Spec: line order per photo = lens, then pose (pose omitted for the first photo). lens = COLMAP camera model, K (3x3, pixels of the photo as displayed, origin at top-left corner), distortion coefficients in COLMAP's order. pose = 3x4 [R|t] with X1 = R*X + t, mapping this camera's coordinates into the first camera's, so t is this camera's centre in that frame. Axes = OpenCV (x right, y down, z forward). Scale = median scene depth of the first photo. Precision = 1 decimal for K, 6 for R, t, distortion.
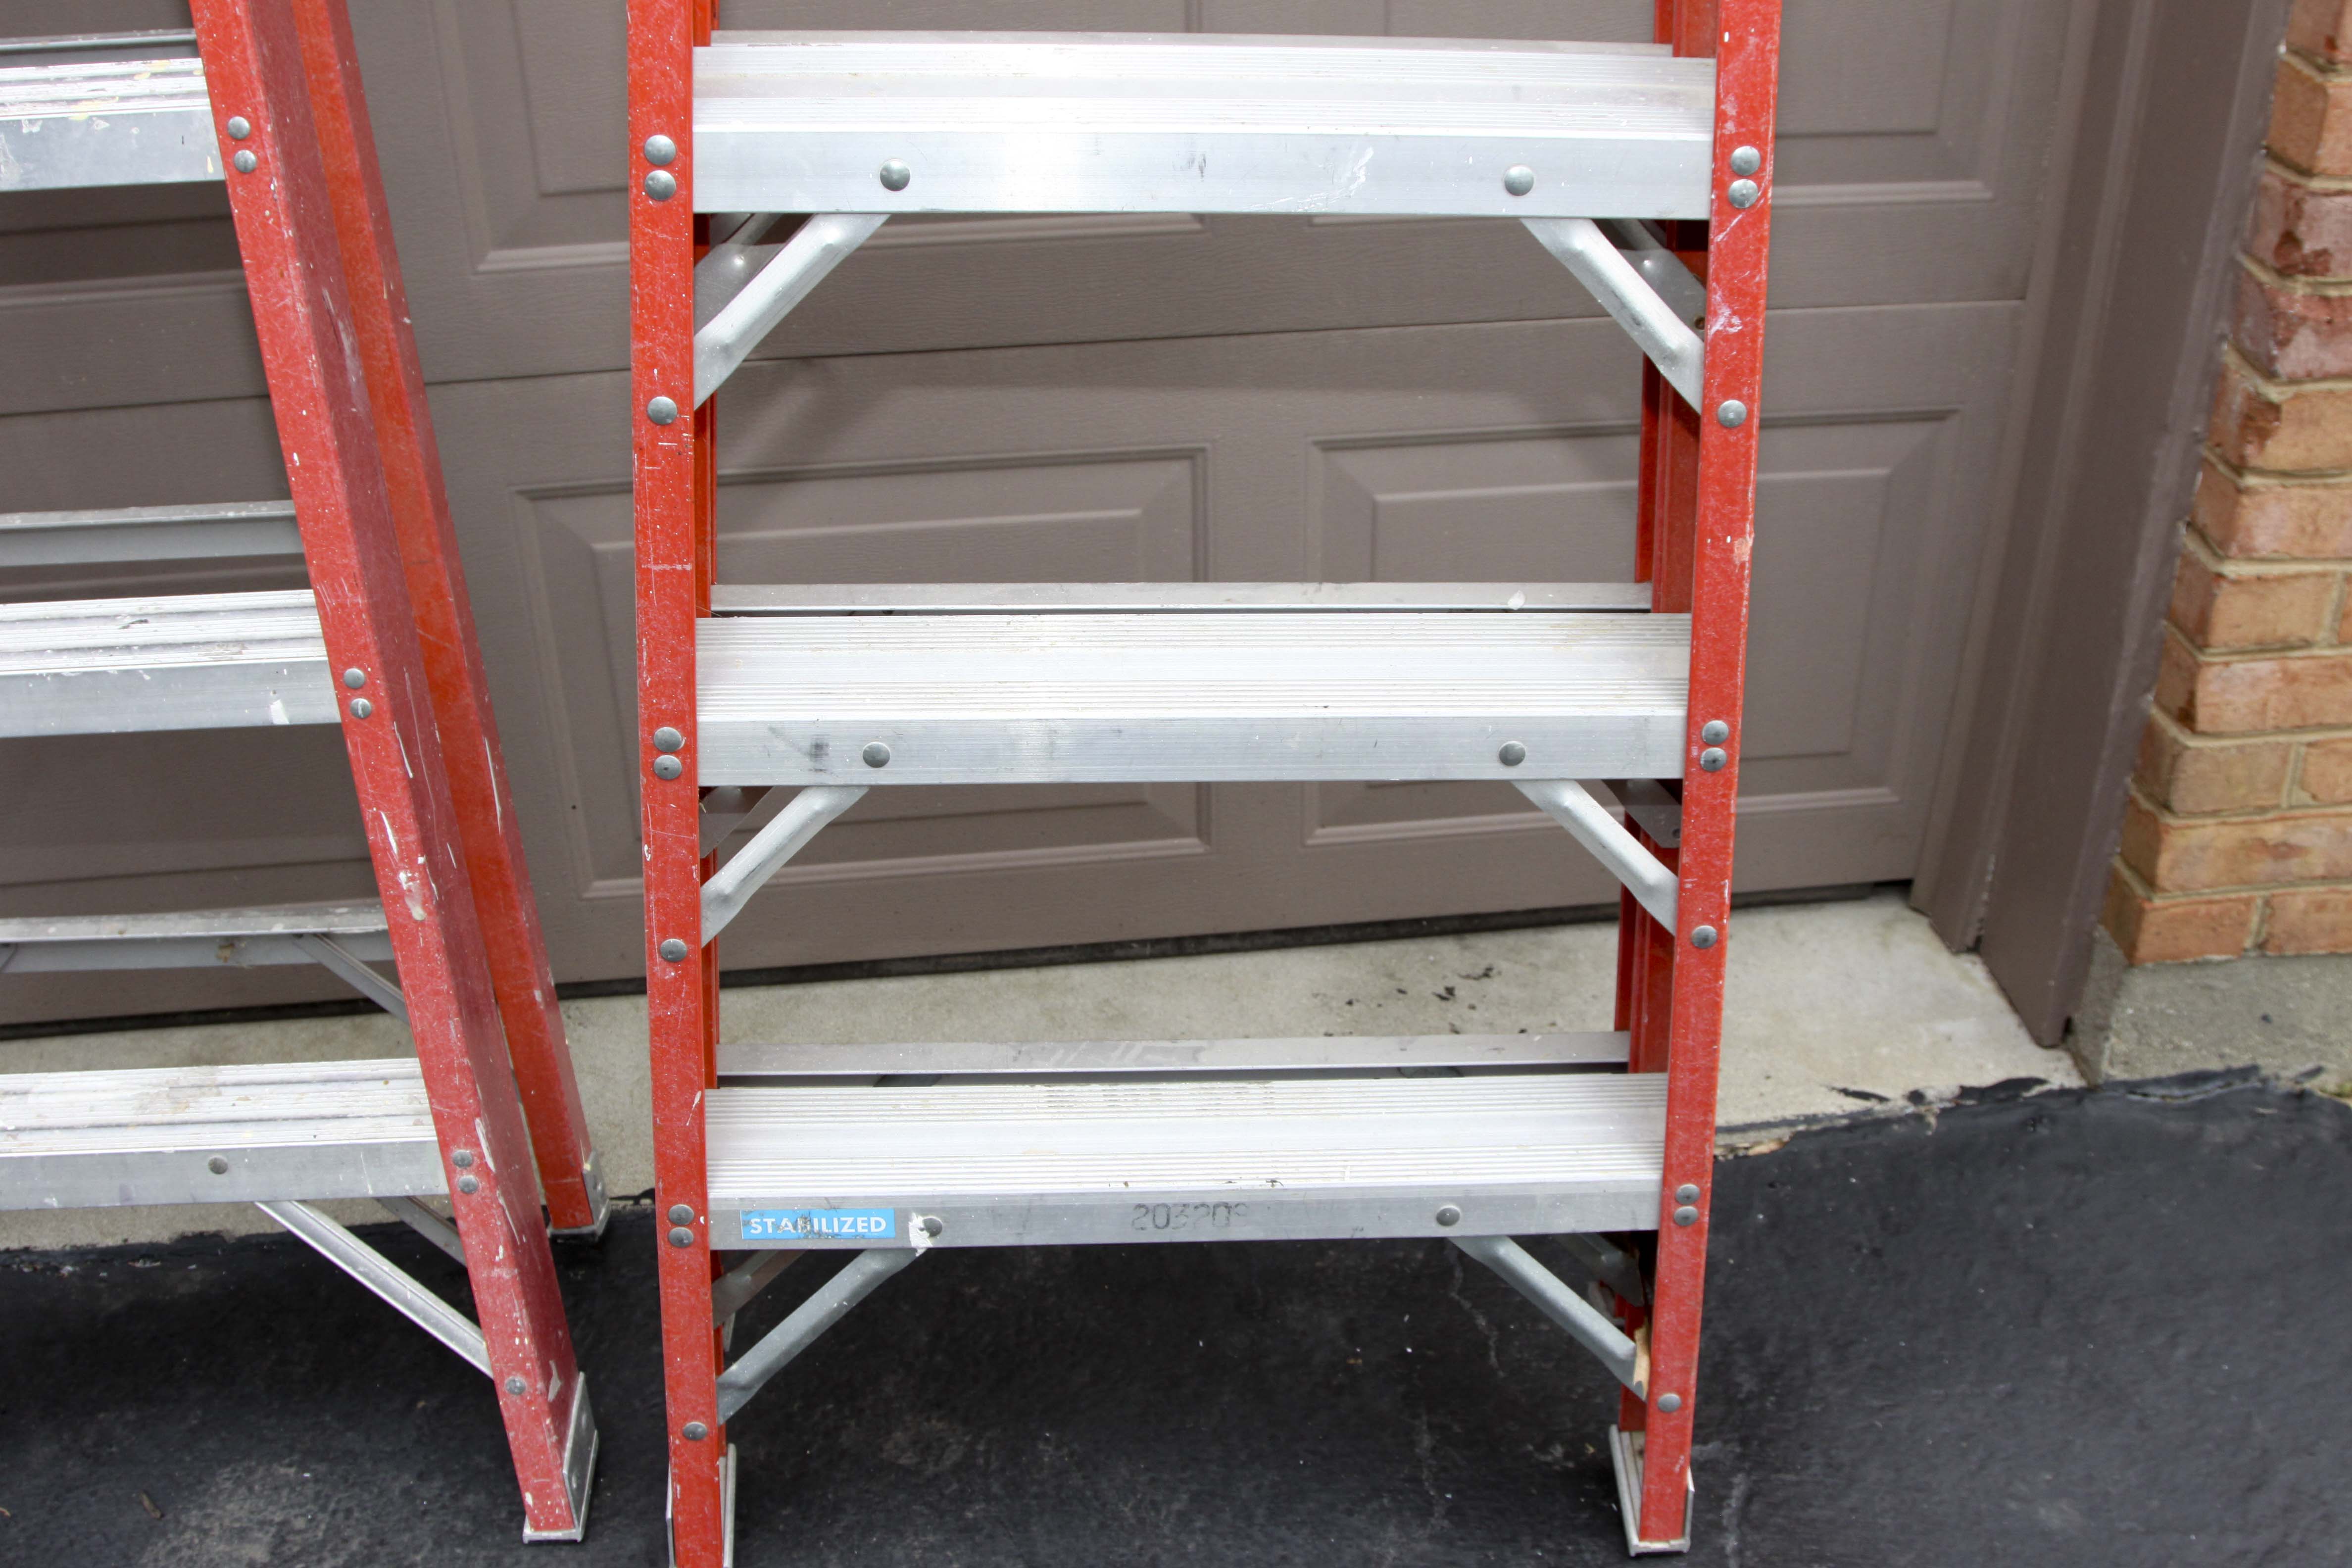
lens RADIAL K [[2560.2, 0, 1224.0], [0, 2560.2, 834.5], [0, 0, 1]] dist [-0.088882, 0.000000]
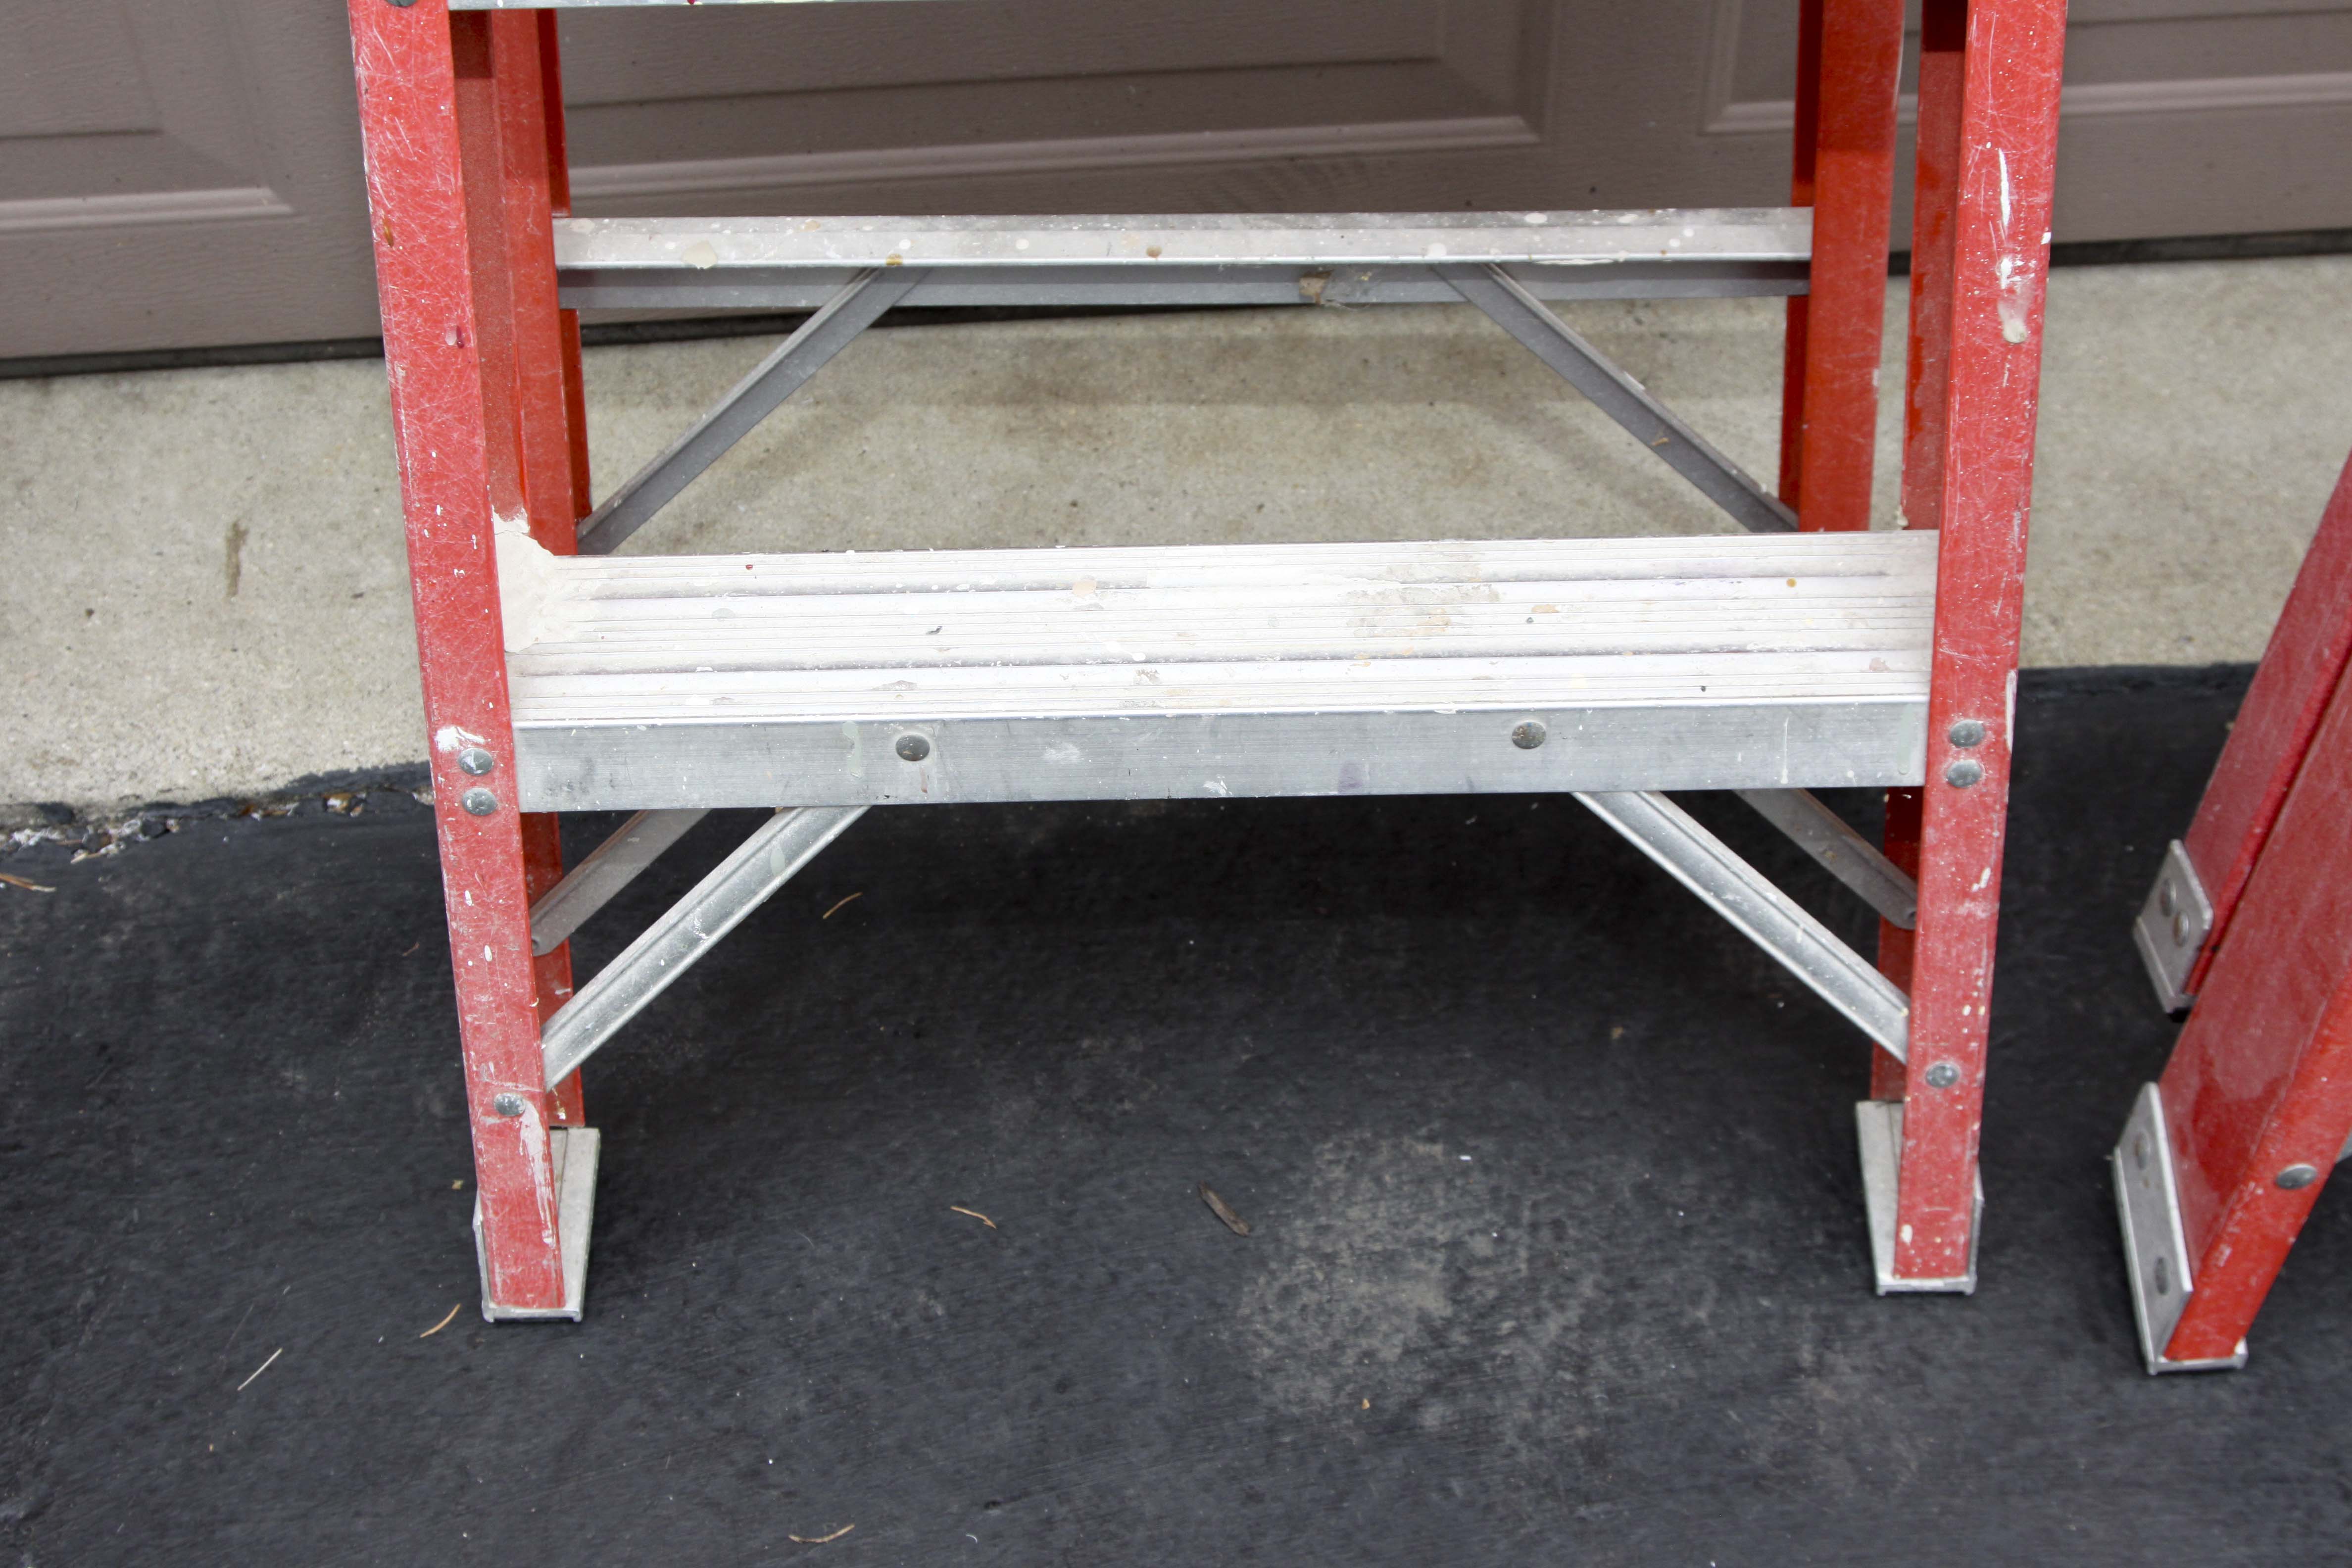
lens RADIAL K [[3416.4, 0, 1175.1], [0, 3416.4, 791.9], [0, 0, 1]] dist [-0.061627, 0.000000]
pose [[0.998562, 0.033646, -0.041725, -0.412829], [-0.019368, 0.952338, 0.304429, -0.082577], [0.049980, -0.303183, 0.951621, 0.240477]]
